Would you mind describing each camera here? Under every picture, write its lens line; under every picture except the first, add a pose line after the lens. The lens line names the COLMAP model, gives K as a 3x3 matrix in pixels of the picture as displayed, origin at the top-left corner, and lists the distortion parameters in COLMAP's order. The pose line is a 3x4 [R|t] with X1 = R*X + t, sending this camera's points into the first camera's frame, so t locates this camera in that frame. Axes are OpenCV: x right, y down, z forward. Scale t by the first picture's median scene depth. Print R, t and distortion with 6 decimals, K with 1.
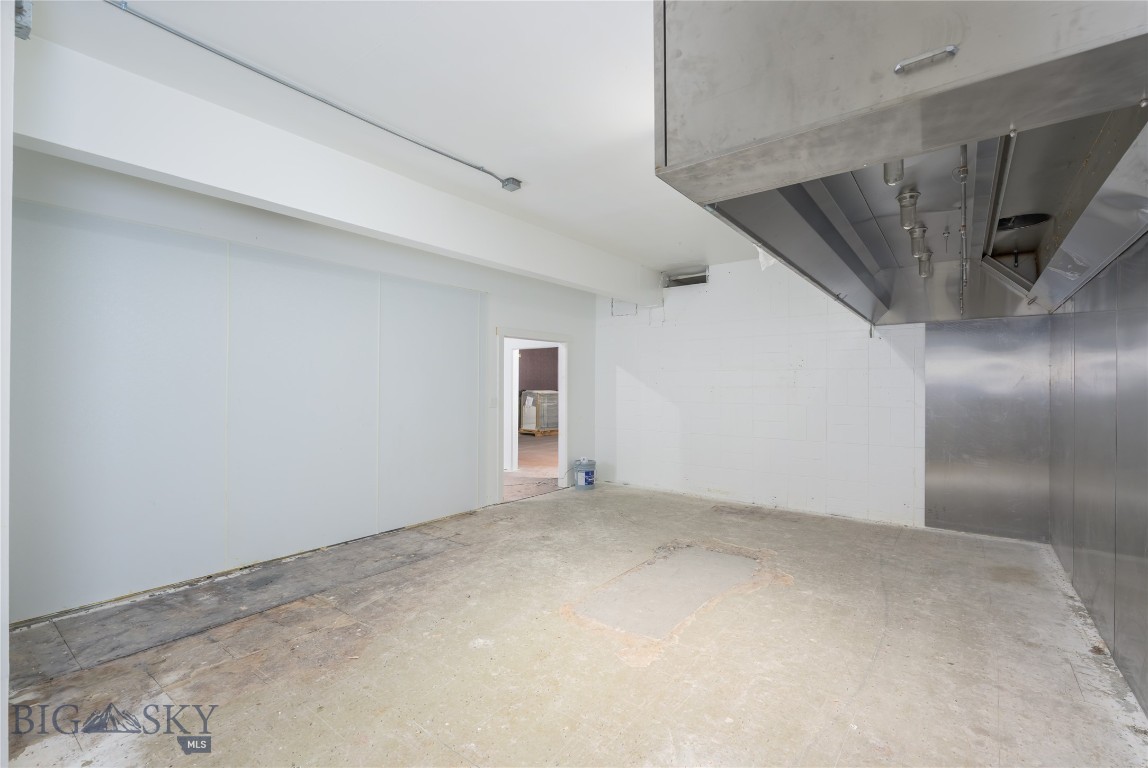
lens RADIAL K [[507.6, 0, 574.0], [0, 507.6, 386.1], [0, 0, 1]] dist [-0.003535, -0.000450]
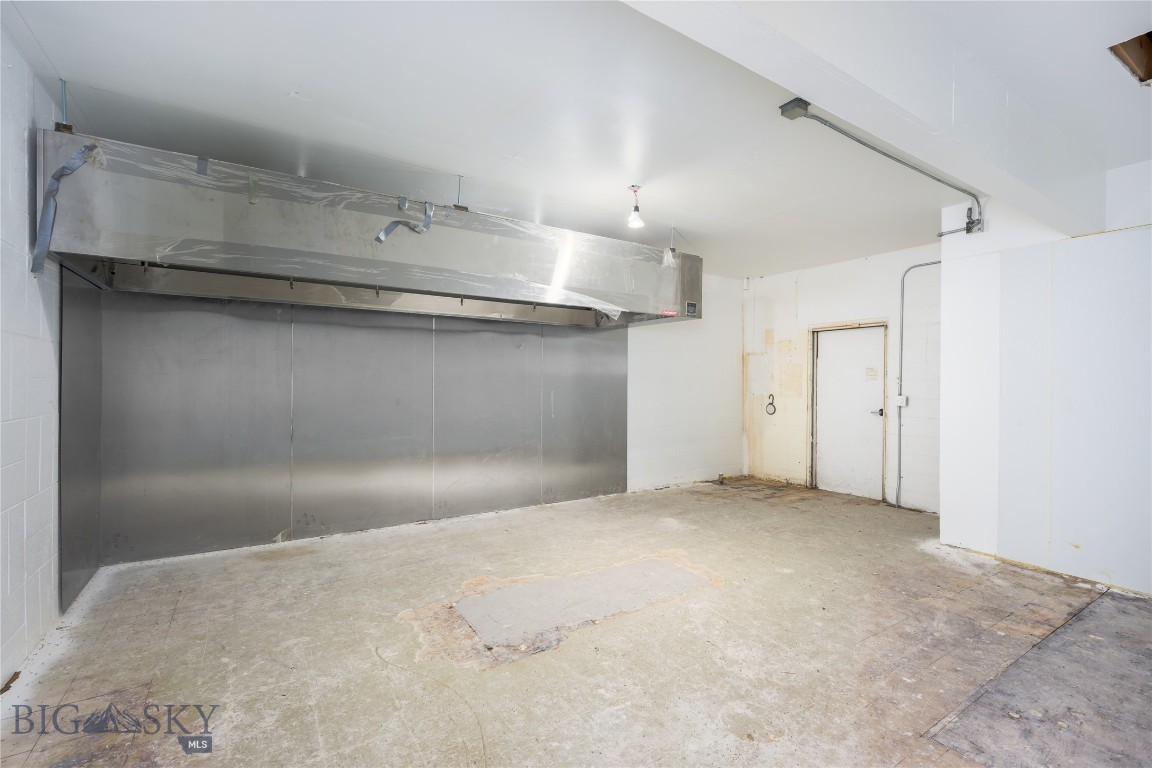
lens RADIAL K [[509.4, 0, 575.9], [0, 509.4, 384.2], [0, 0, 1]] dist [-0.003535, -0.000450]
pose [[-0.941489, -0.009952, 0.336897, -0.083292], [-0.010191, 0.999948, 0.001059, 0.005734], [-0.336890, -0.002436, -0.941541, 1.906238]]
